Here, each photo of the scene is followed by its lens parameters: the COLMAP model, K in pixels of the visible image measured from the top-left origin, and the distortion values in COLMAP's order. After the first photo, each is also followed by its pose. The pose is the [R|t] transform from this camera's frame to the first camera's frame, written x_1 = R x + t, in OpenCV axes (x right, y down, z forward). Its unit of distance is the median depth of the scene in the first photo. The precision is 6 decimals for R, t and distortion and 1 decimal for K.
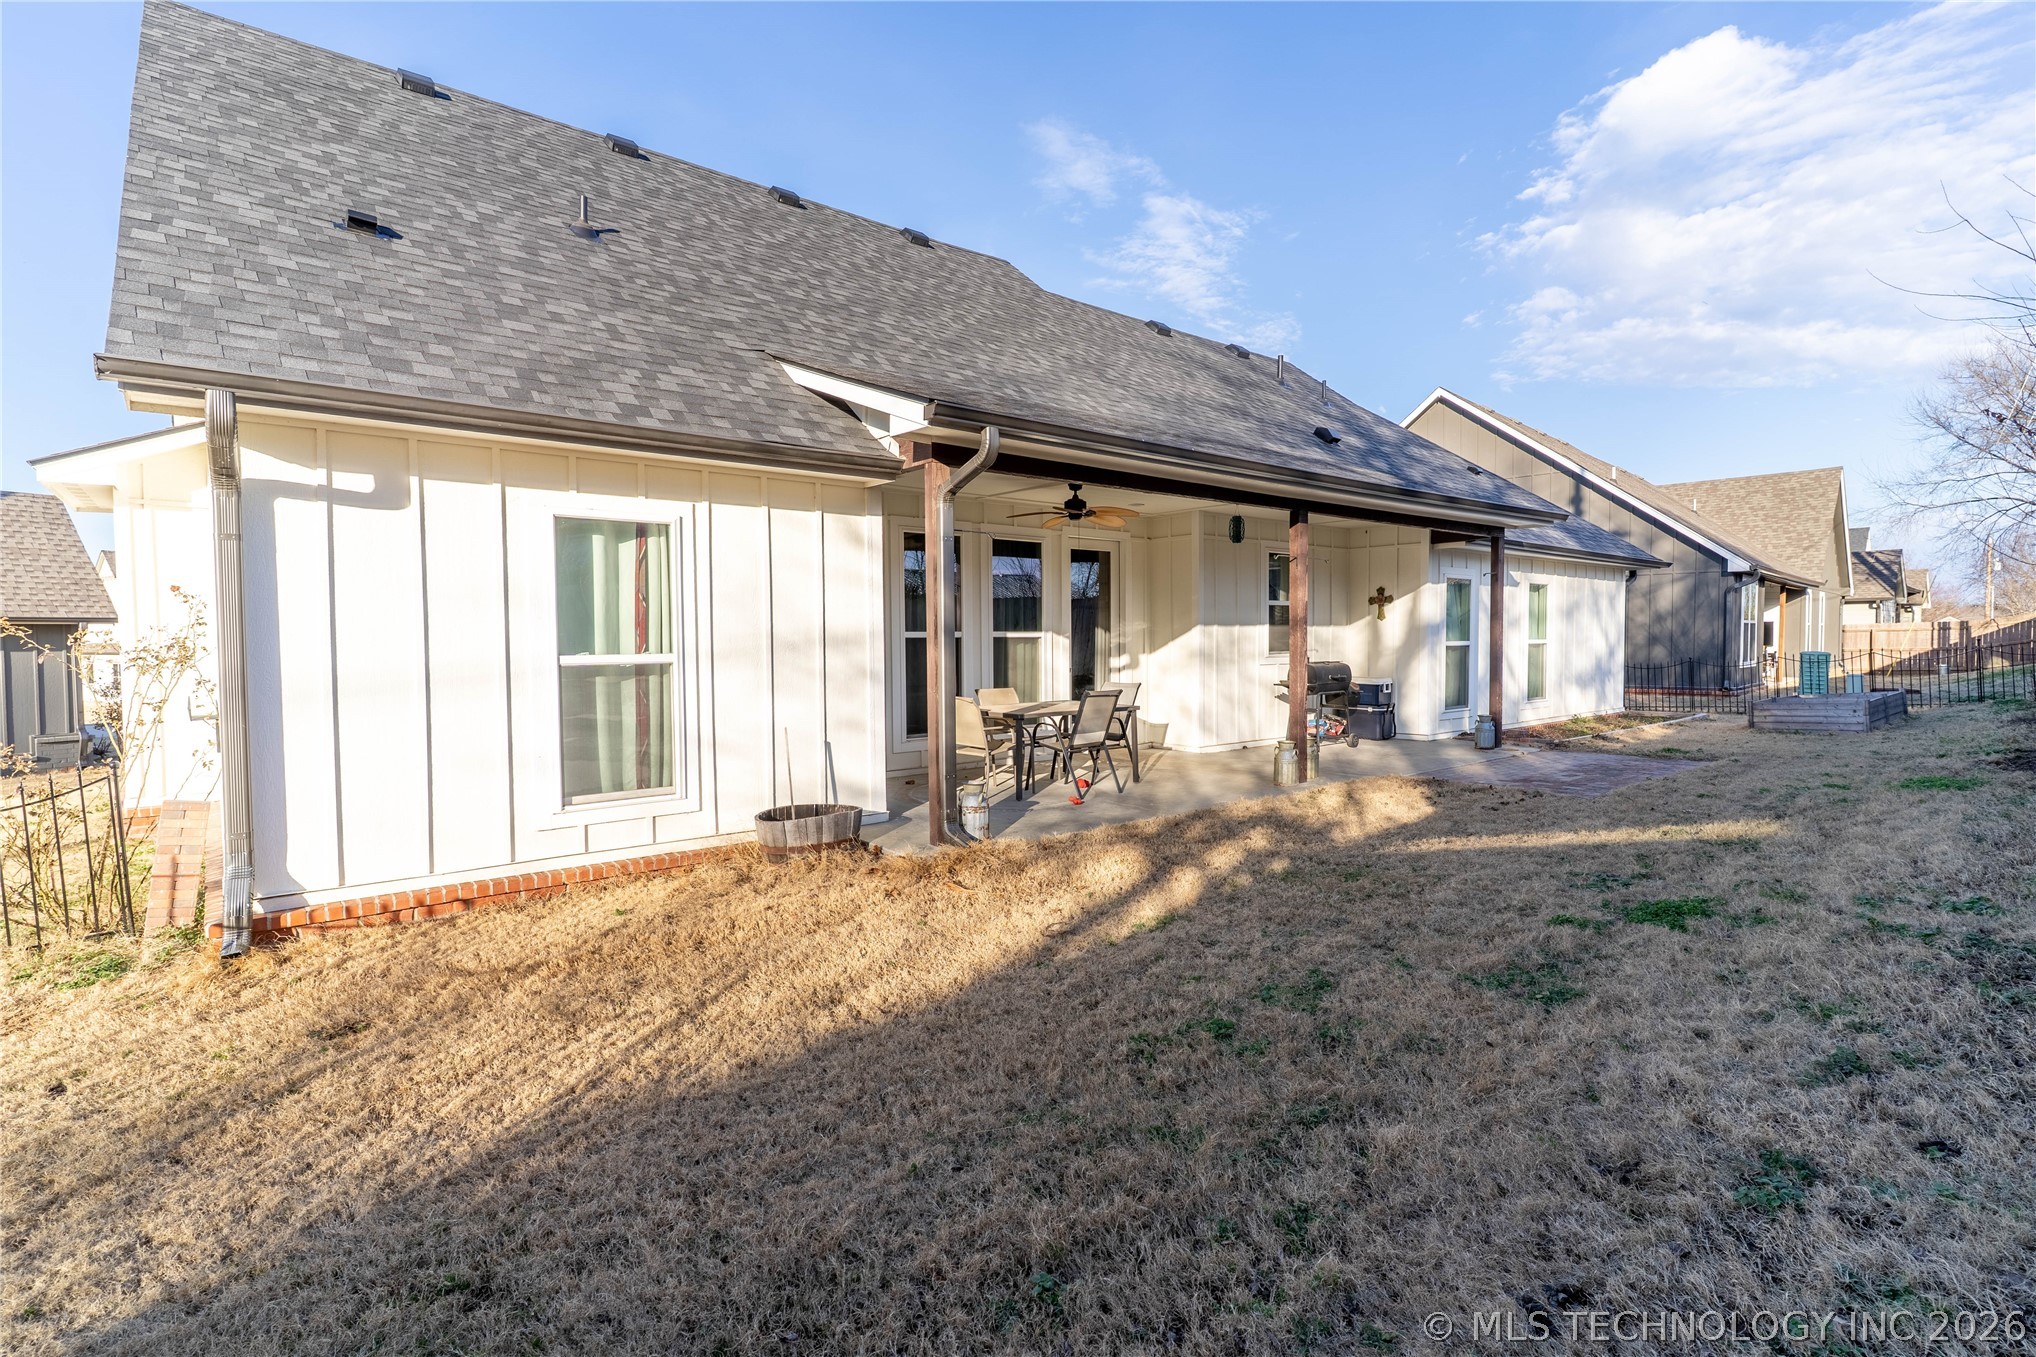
lens RADIAL K [[962.0, 0, 1010.7], [0, 962.0, 678.4], [0, 0, 1]] dist [-0.000359, -0.000613]
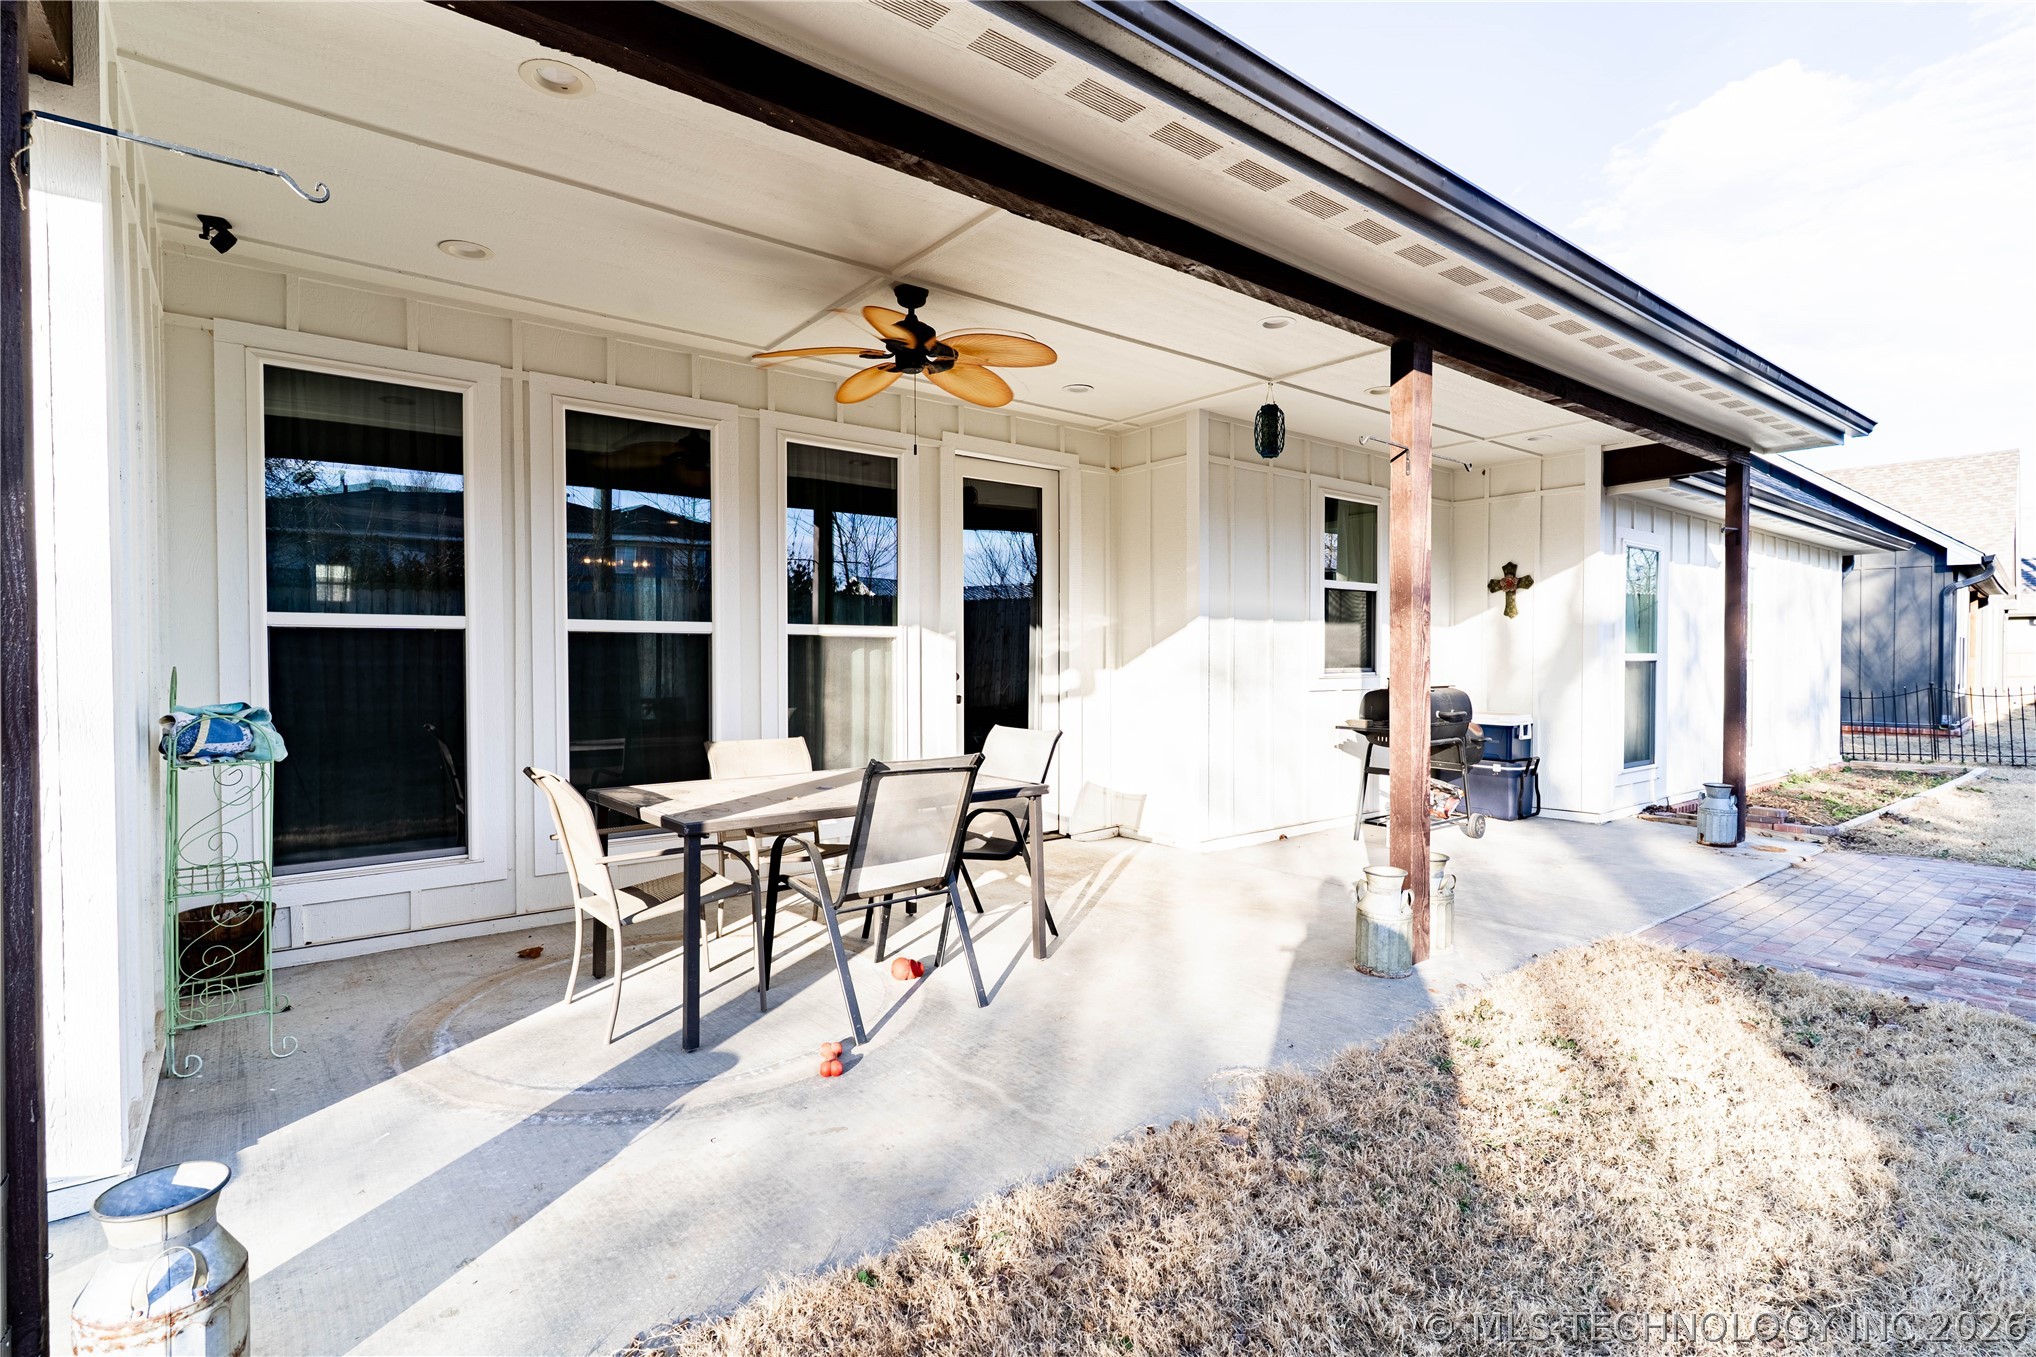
lens RADIAL K [[962.0, 0, 1010.7], [0, 962.0, 678.4], [0, 0, 1]] dist [-0.000359, -0.000613]
pose [[0.999589, 0.005229, -0.028179, 0.080435], [-0.005893, 0.999706, -0.023527, -0.005804], [0.028048, 0.023683, 0.999326, 0.349338]]
